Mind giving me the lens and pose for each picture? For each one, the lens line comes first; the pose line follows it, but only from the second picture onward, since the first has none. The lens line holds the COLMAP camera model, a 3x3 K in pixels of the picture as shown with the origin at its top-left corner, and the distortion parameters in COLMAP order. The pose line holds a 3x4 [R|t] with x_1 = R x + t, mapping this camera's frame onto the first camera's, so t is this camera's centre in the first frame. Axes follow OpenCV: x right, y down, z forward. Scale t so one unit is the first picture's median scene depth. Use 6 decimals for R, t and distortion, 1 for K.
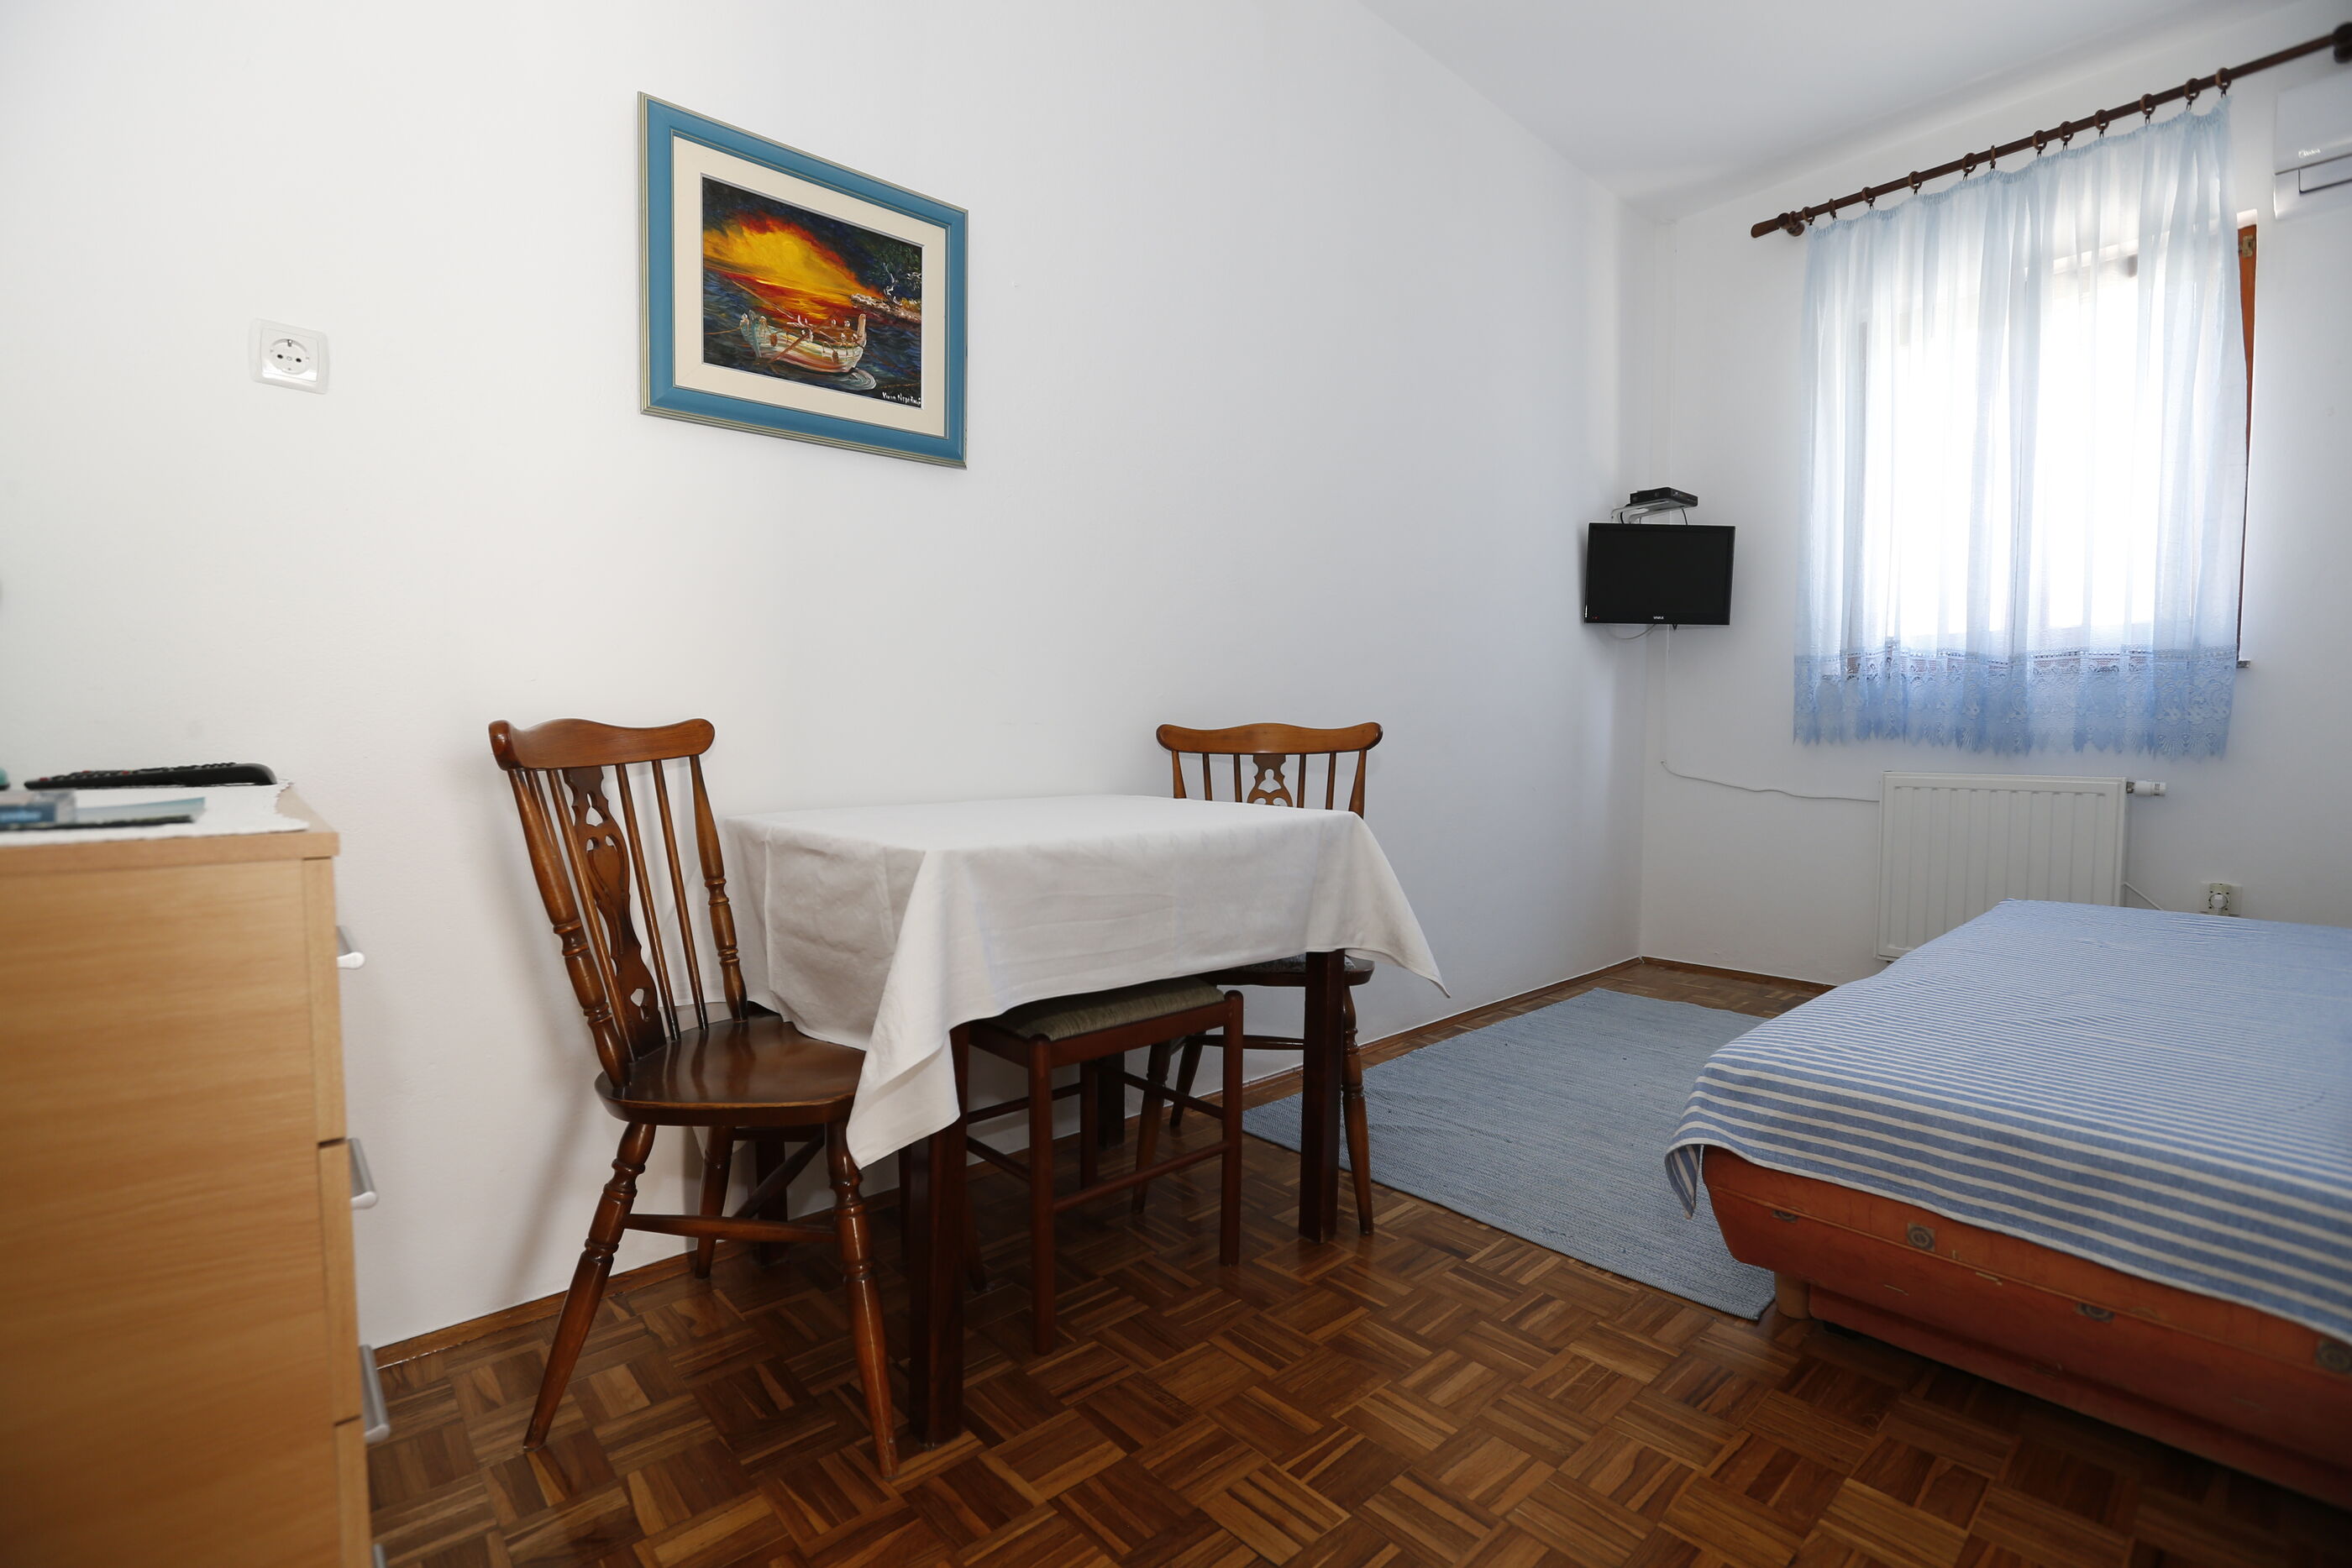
lens RADIAL K [[1079.9, 0, 1152.6], [0, 1079.9, 797.5], [0, 0, 1]] dist [-0.008511, 0.001943]
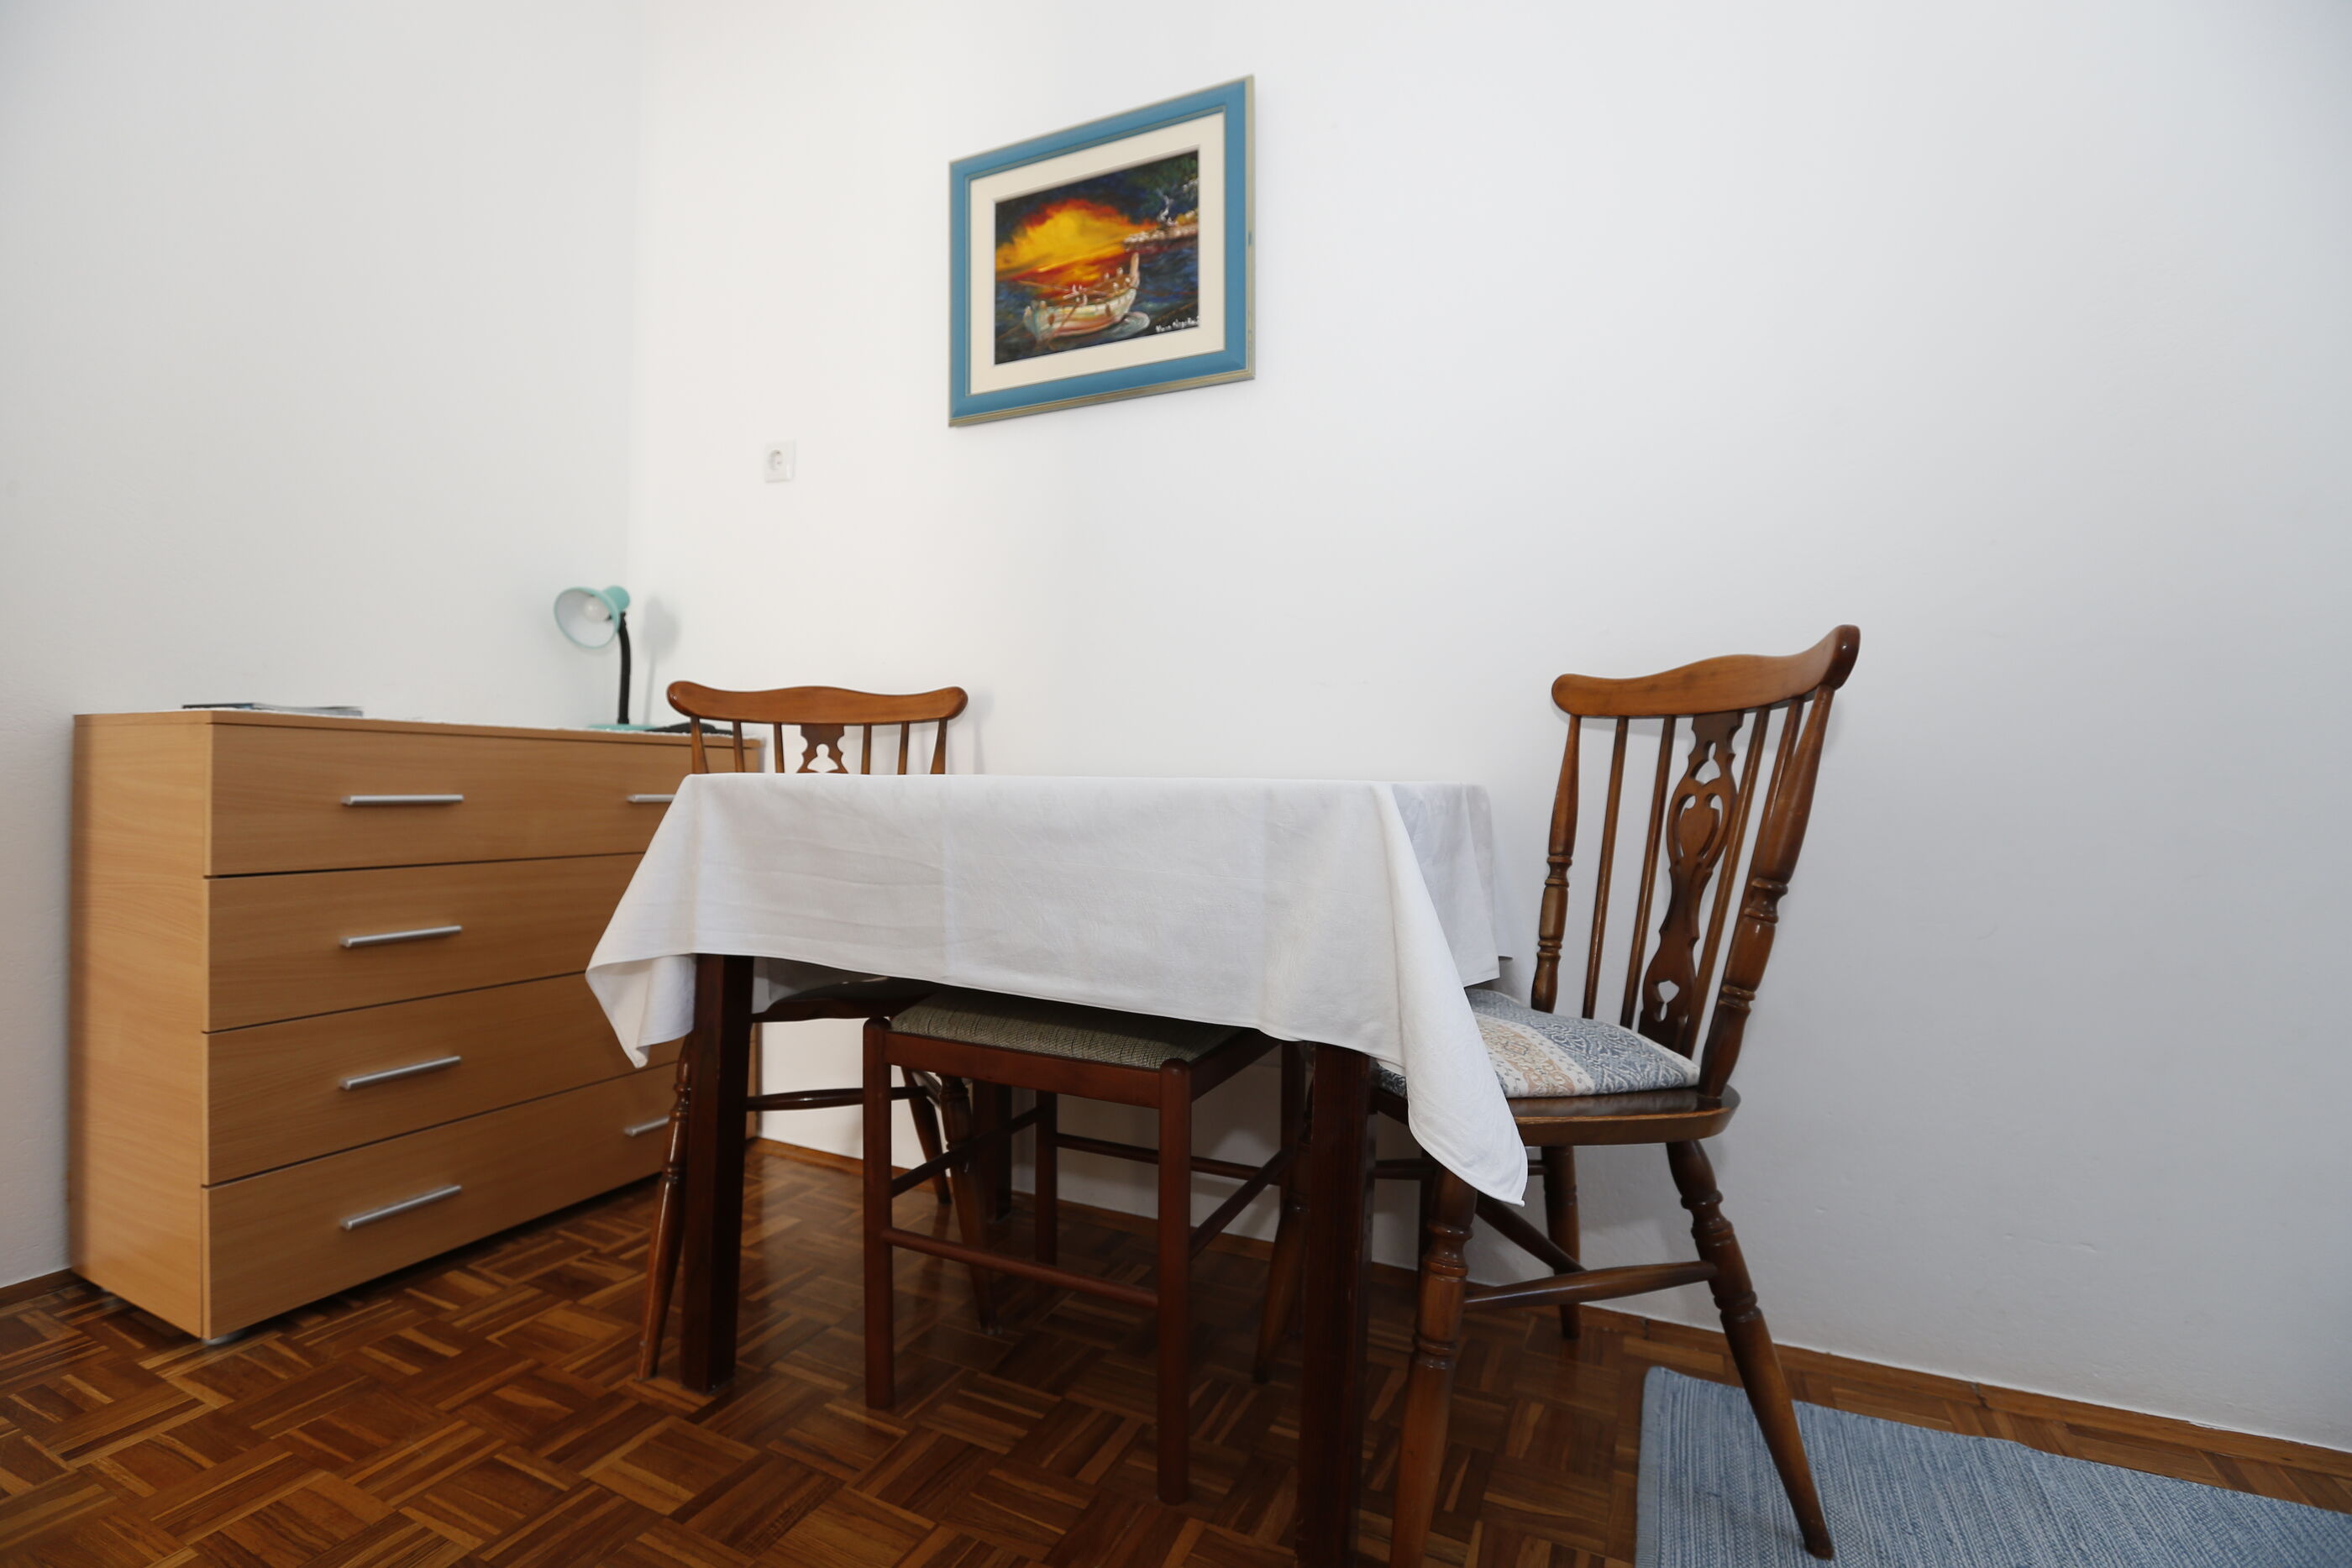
lens RADIAL K [[1079.9, 0, 1156.7], [0, 1079.9, 768.2], [0, 0, 1]] dist [-0.008511, 0.001943]
pose [[0.385758, 0.003679, -0.922593, 0.488461], [-0.074443, 0.996856, -0.027152, 0.020398], [0.919592, 0.079155, 0.384819, 0.548848]]
